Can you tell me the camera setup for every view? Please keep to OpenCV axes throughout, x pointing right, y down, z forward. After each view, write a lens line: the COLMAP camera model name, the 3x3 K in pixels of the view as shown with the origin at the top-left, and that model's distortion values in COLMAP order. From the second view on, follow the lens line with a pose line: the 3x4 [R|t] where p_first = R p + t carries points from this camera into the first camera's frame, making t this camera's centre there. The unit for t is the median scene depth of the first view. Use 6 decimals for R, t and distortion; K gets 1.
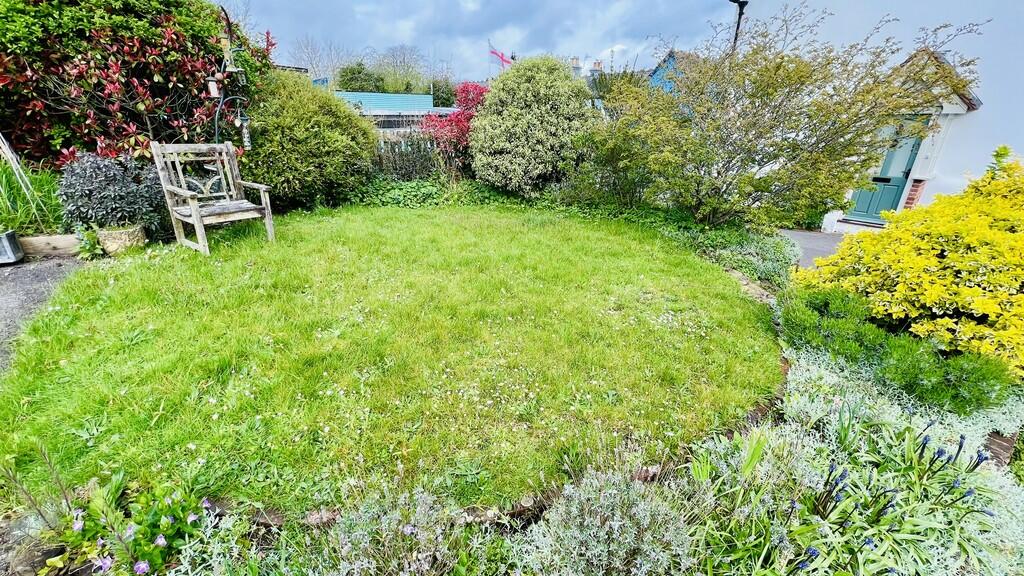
lens RADIAL K [[412.7, 0, 508.4], [0, 412.7, 287.9], [0, 0, 1]] dist [-0.000674, 0.000327]
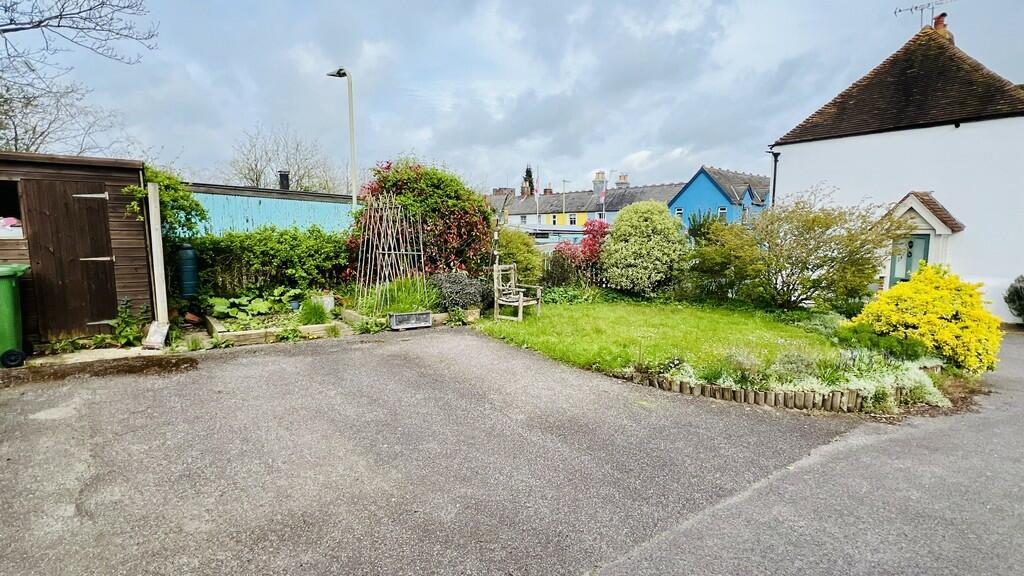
lens RADIAL K [[502.8, 0, 512.1], [0, 502.8, 288.8], [0, 0, 1]] dist [0.004420, 0.000410]
pose [[0.999856, -0.016931, -0.001465, -0.427956], [0.015933, 0.963884, -0.265845, 0.207894], [0.005913, 0.265784, 0.964015, -0.673470]]
